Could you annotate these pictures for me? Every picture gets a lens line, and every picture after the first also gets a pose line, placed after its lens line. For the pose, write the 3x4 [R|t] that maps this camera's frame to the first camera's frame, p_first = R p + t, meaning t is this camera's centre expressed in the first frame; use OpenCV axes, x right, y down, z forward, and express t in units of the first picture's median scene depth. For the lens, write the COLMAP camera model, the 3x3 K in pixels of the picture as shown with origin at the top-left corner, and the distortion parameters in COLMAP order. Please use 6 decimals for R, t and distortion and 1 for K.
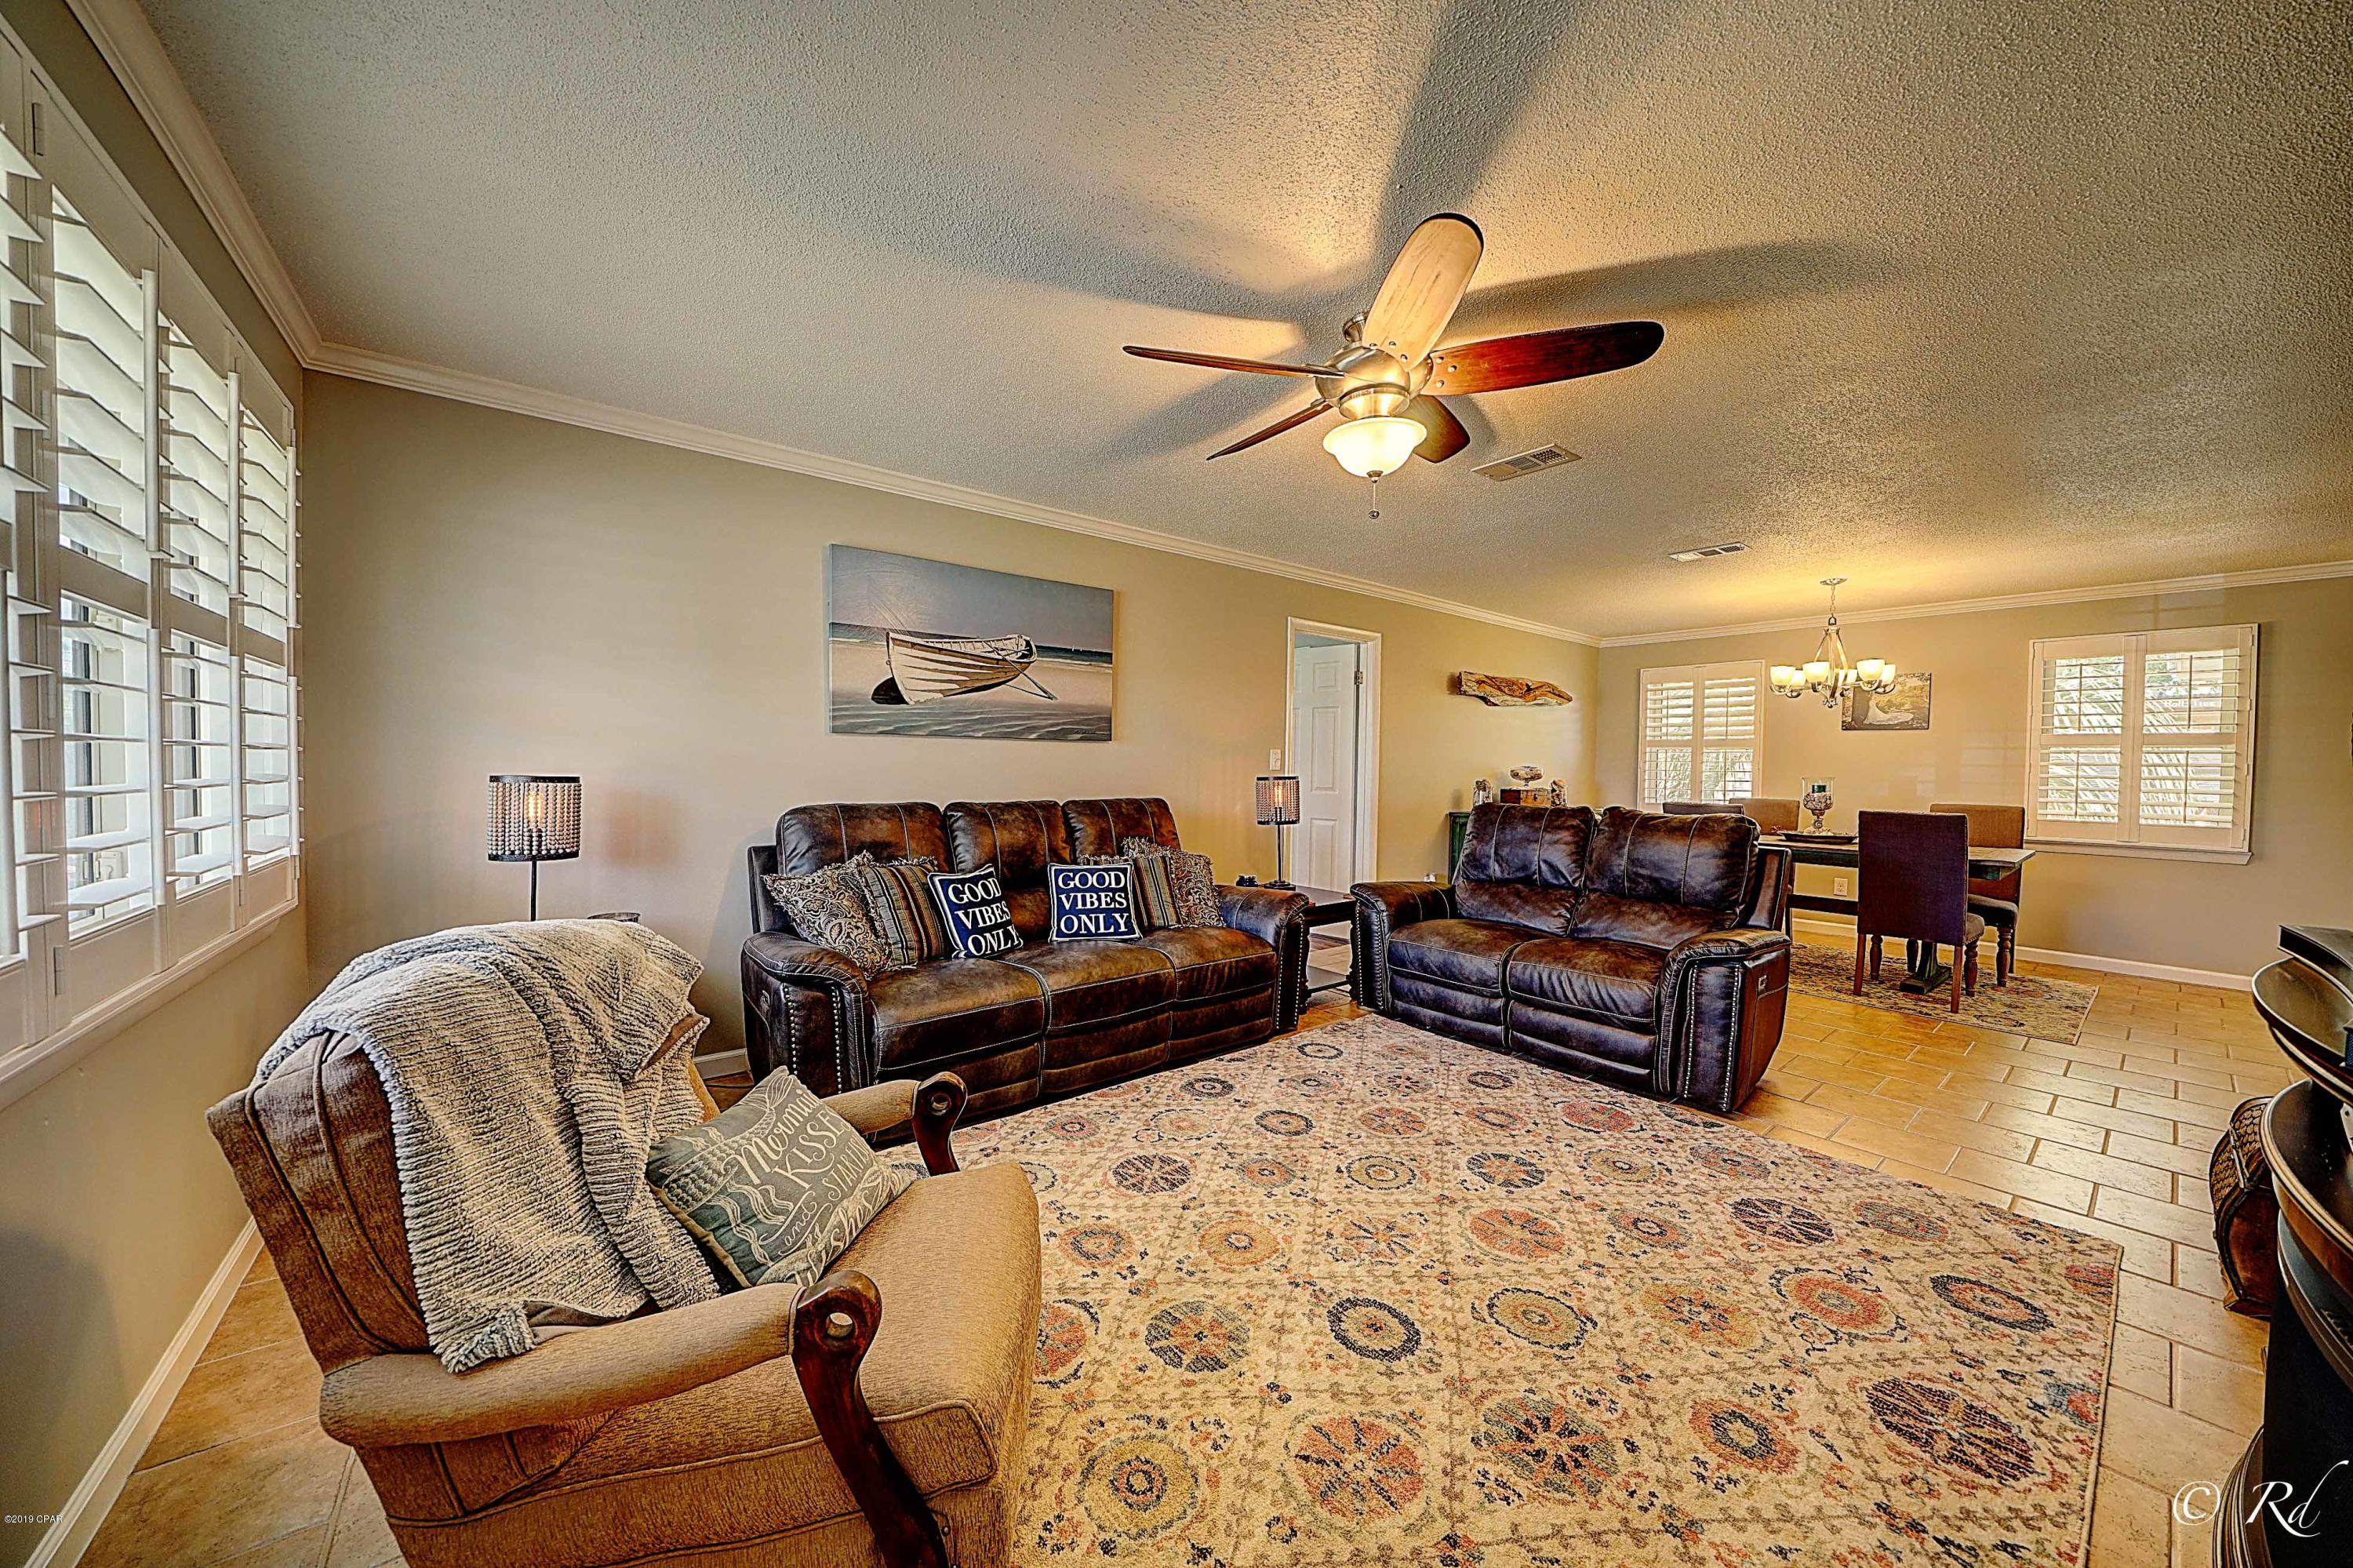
lens RADIAL K [[814.2, 0, 1176.5], [0, 814.2, 784.0], [0, 0, 1]] dist [-0.023531, 0.001748]
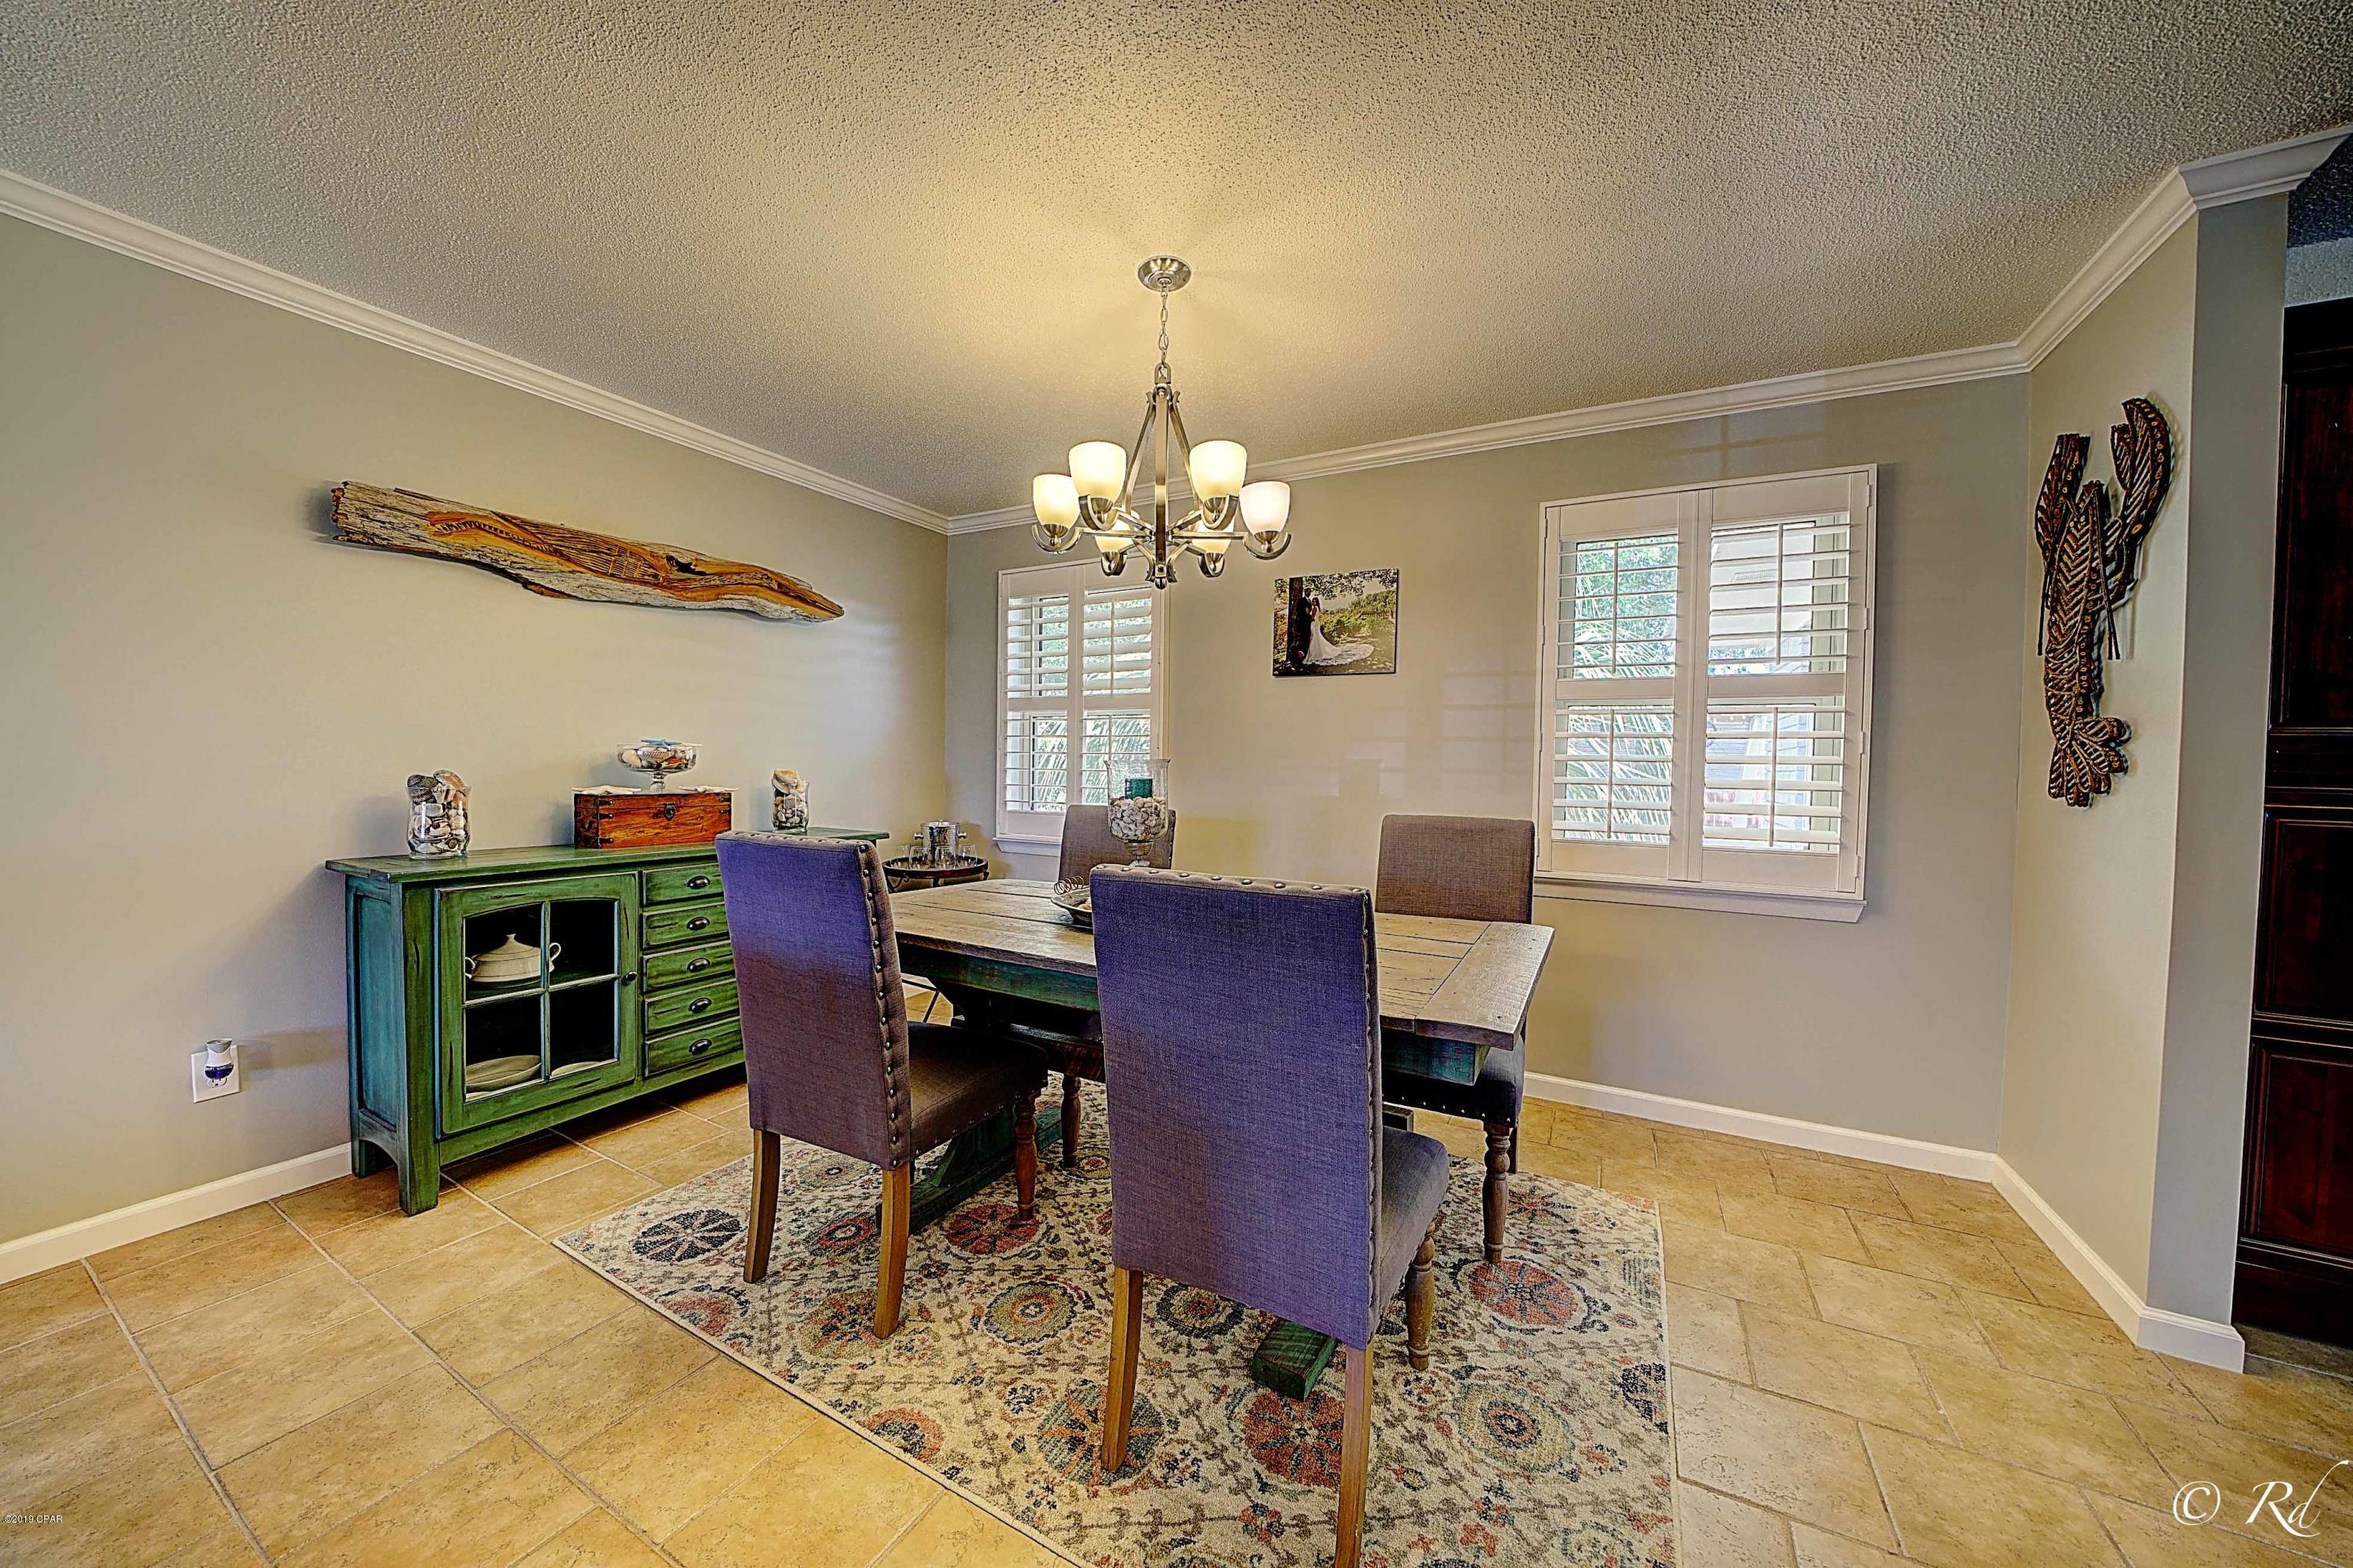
lens RADIAL K [[814.2, 0, 1176.5], [0, 814.2, 784.0], [0, 0, 1]] dist [-0.023531, 0.001748]
pose [[0.916420, -0.013631, 0.399986, 1.020190], [0.009173, 0.999873, 0.013057, -0.003444], [-0.400114, -0.008297, 0.916428, 0.966501]]
